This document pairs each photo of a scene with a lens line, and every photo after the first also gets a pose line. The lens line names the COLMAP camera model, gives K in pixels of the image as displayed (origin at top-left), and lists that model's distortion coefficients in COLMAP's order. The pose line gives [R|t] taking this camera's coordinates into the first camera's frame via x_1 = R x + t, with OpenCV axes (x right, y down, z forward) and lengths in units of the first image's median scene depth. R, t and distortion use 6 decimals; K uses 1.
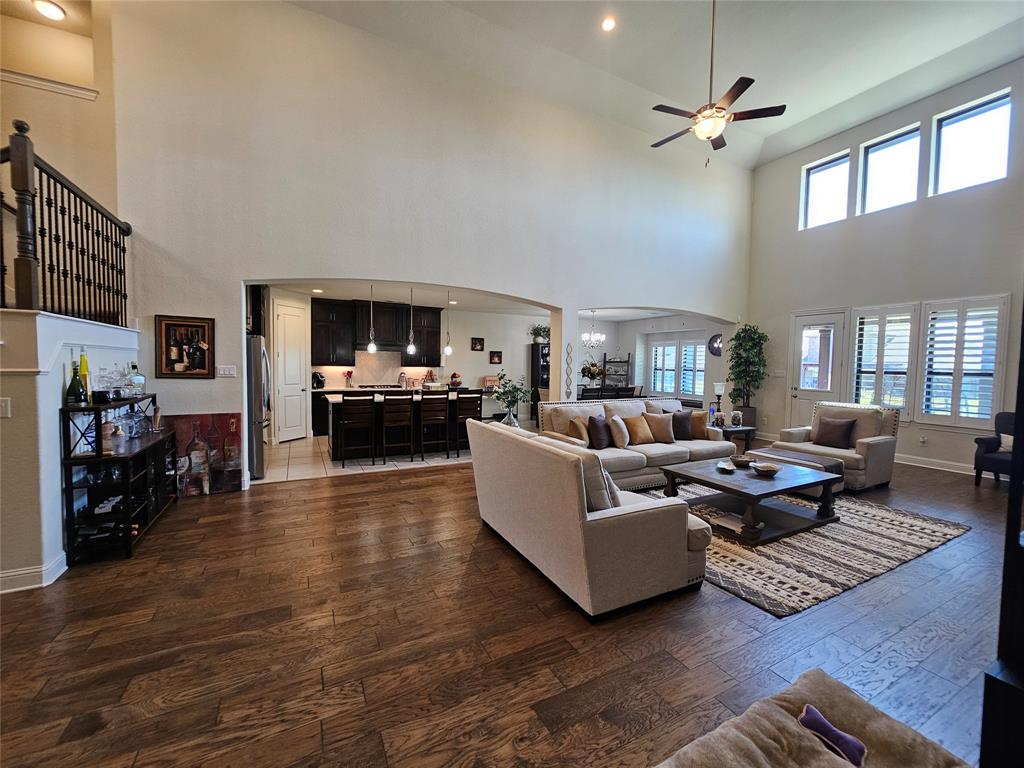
lens RADIAL K [[419.7, 0, 519.0], [0, 419.7, 383.4], [0, 0, 1]] dist [-0.000449, -0.000103]
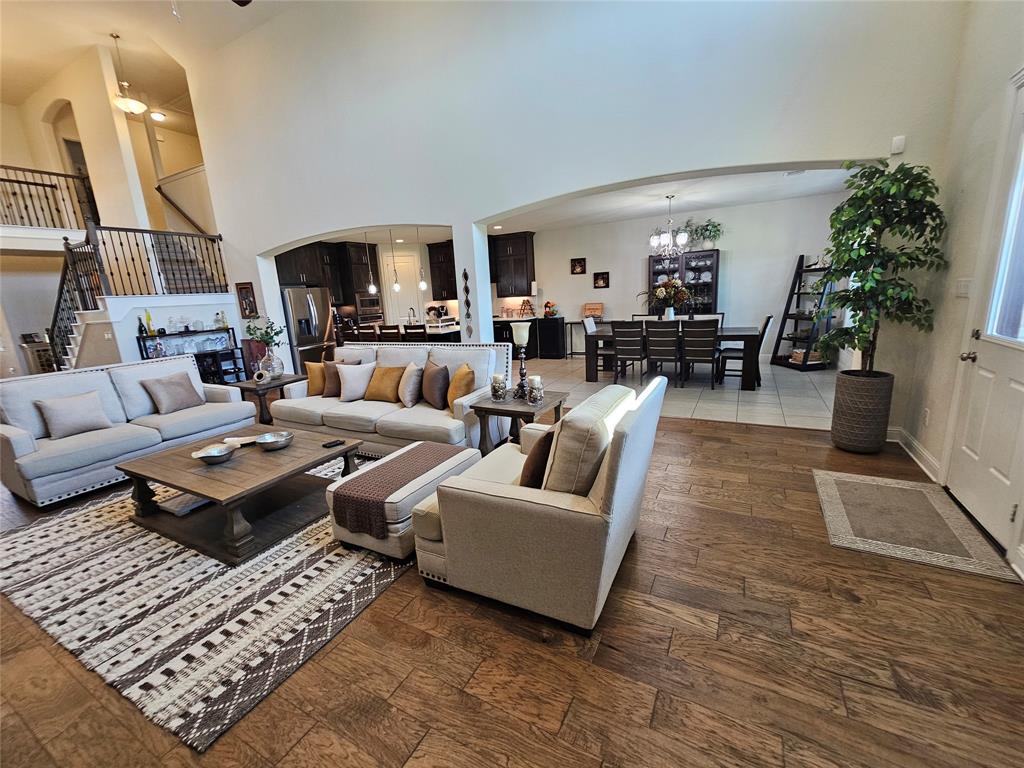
lens RADIAL K [[419.7, 0, 519.0], [0, 419.7, 383.4], [0, 0, 1]] dist [-0.000449, -0.000103]
pose [[0.564542, 0.132889, -0.814637, 0.847710], [0.023833, 0.983919, 0.177020, -0.019225], [0.825061, -0.119350, 0.552296, 0.604941]]
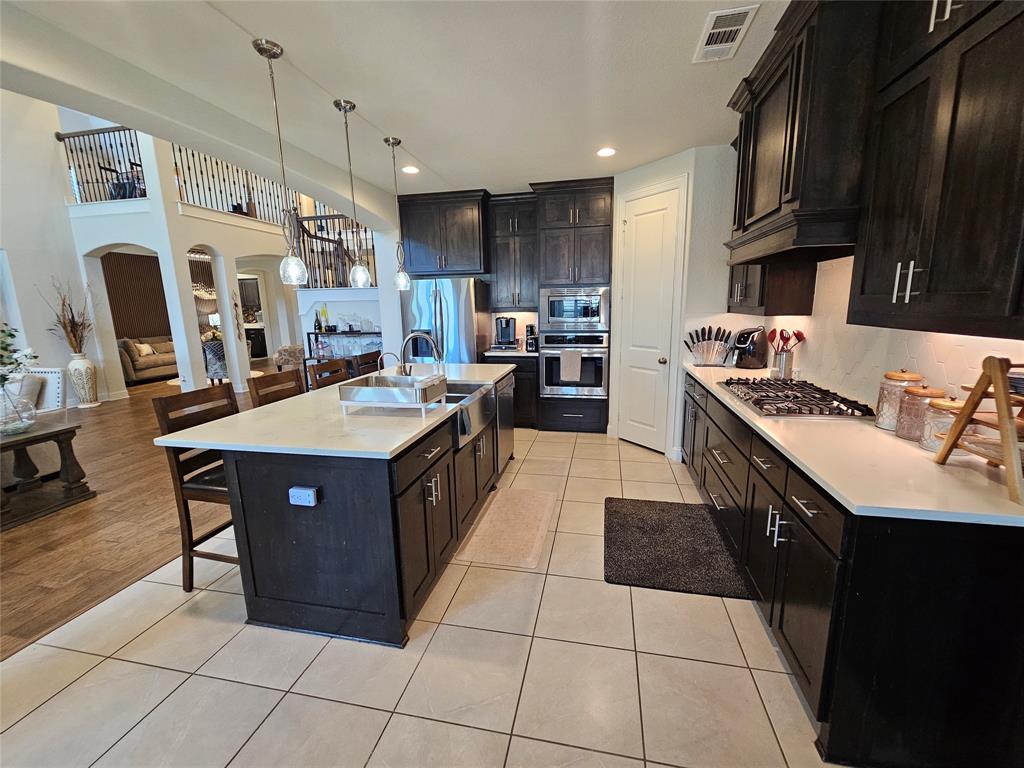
lens RADIAL K [[421.3, 0, 522.1], [0, 421.3, 381.4], [0, 0, 1]] dist [-0.002256, -0.000083]
pose [[-0.628875, 0.139413, -0.764905, -0.022812], [-0.027201, 0.979246, 0.200842, -0.066836], [0.777030, 0.147111, -0.612031, 1.362783]]
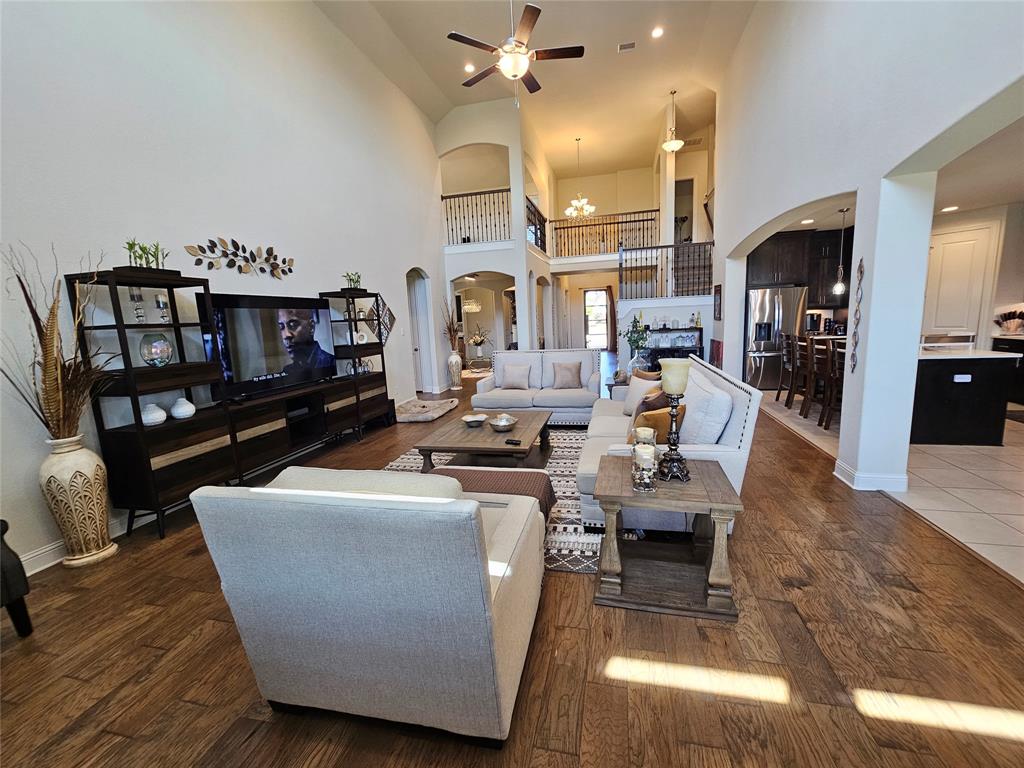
lens RADIAL K [[420.4, 0, 521.1], [0, 420.4, 383.7], [0, 0, 1]] dist [0.000325, 0.000163]
pose [[-0.651387, 0.133631, -0.746885, 0.740102], [0.001716, 0.984625, 0.174670, -0.038775], [0.758743, 0.112497, -0.641602, 1.012048]]
